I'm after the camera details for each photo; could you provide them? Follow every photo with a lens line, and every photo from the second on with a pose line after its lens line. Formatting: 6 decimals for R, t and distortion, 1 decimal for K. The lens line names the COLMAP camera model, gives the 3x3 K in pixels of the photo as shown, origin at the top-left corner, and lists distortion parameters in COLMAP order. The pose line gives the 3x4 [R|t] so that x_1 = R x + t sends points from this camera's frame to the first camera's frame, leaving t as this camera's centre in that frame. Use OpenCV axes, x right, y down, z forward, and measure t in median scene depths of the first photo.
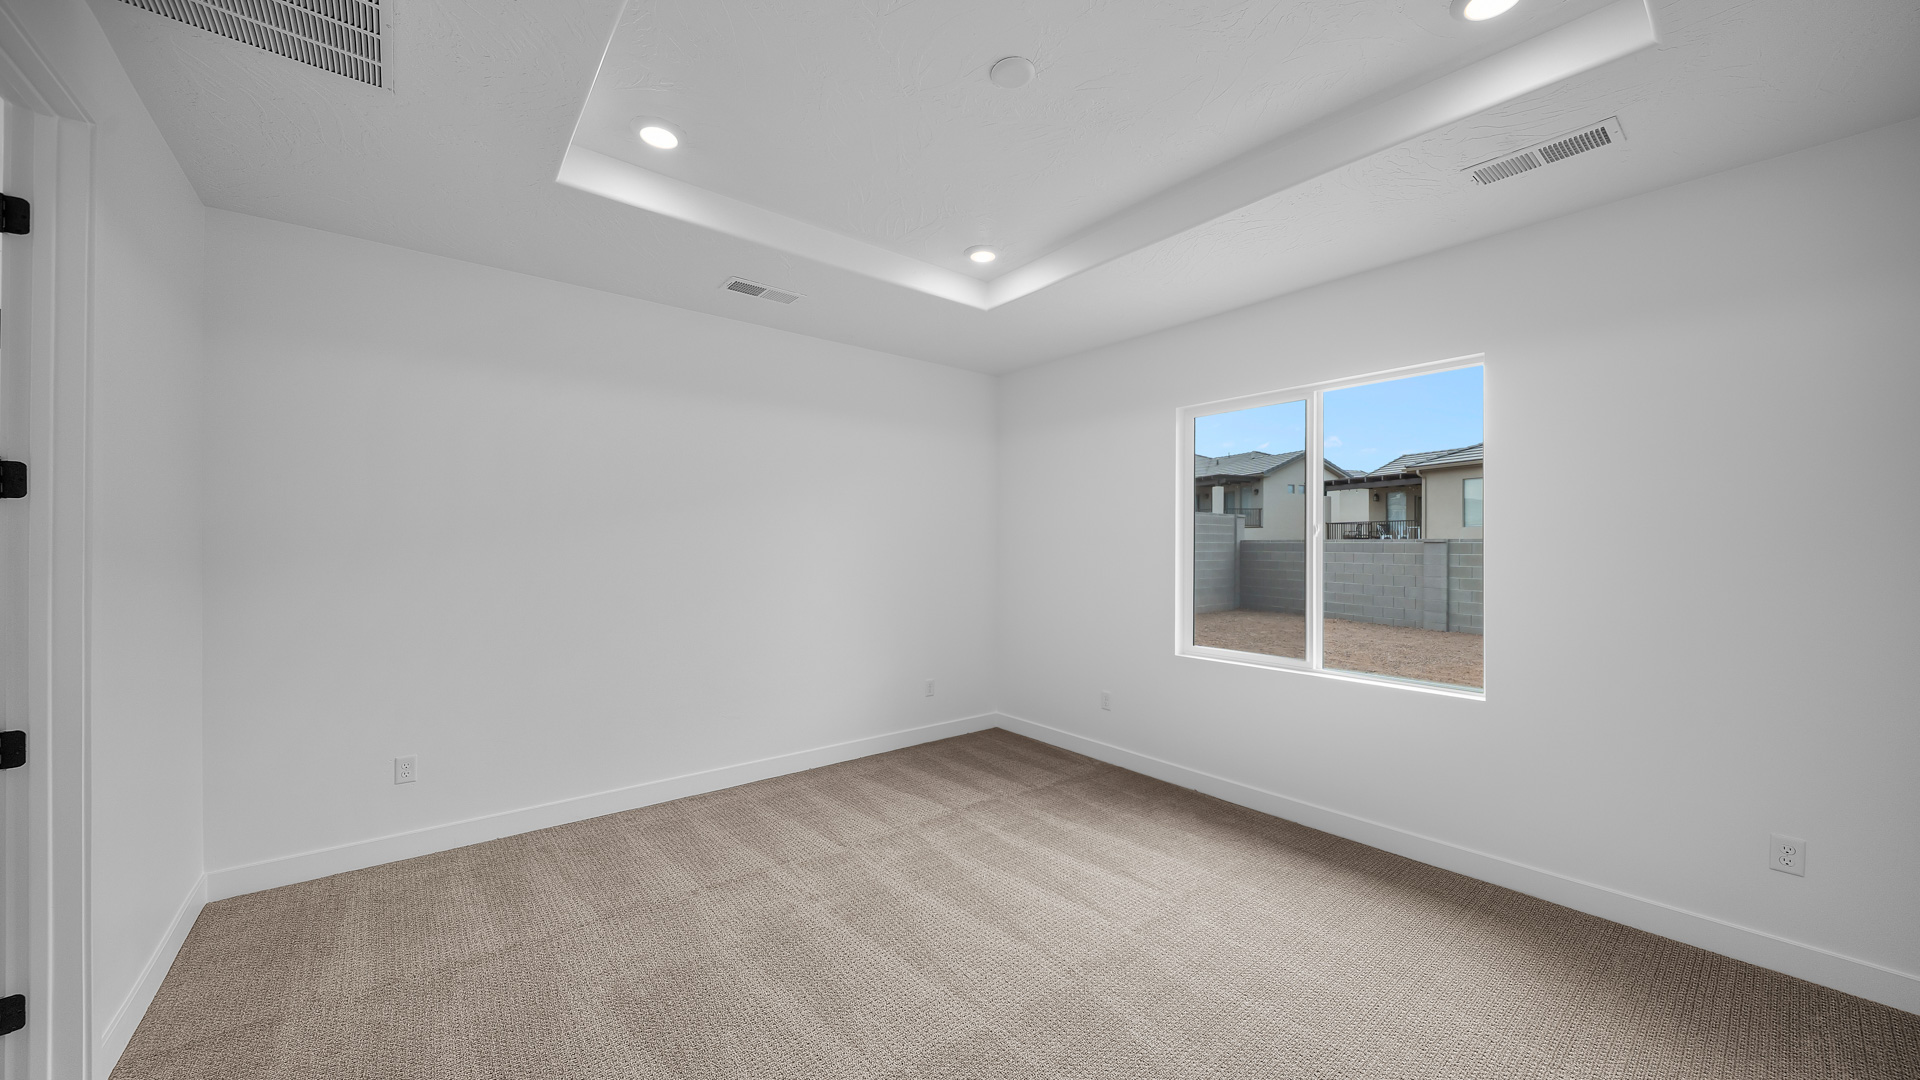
lens RADIAL K [[669.8, 0, 955.2], [0, 669.8, 553.2], [0, 0, 1]] dist [0.006143, -0.006989]
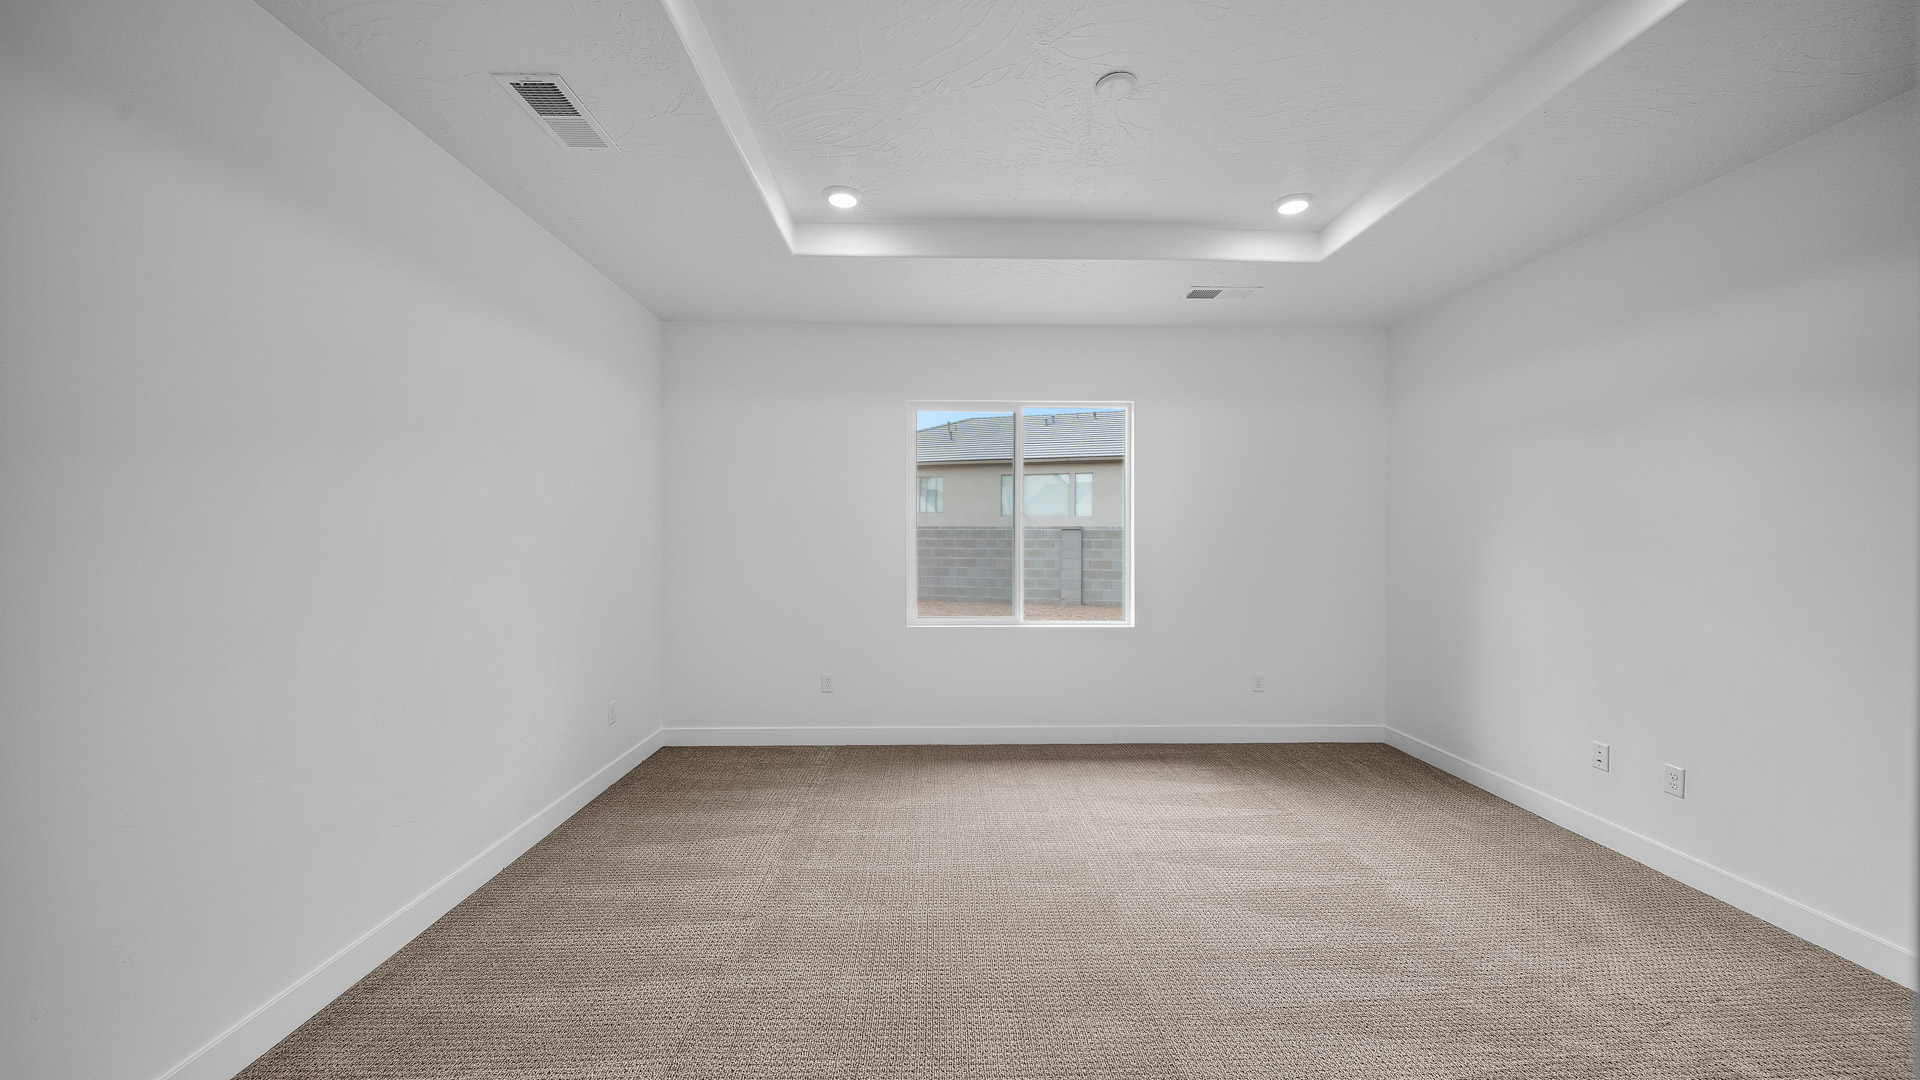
lens RADIAL K [[669.8, 0, 955.2], [0, 669.8, 553.2], [0, 0, 1]] dist [0.006143, -0.006989]
pose [[0.597971, -0.025457, 0.801113, -0.525376], [0.005948, 0.999609, 0.027324, 0.002080], [-0.801495, -0.011574, 0.597889, 0.301695]]
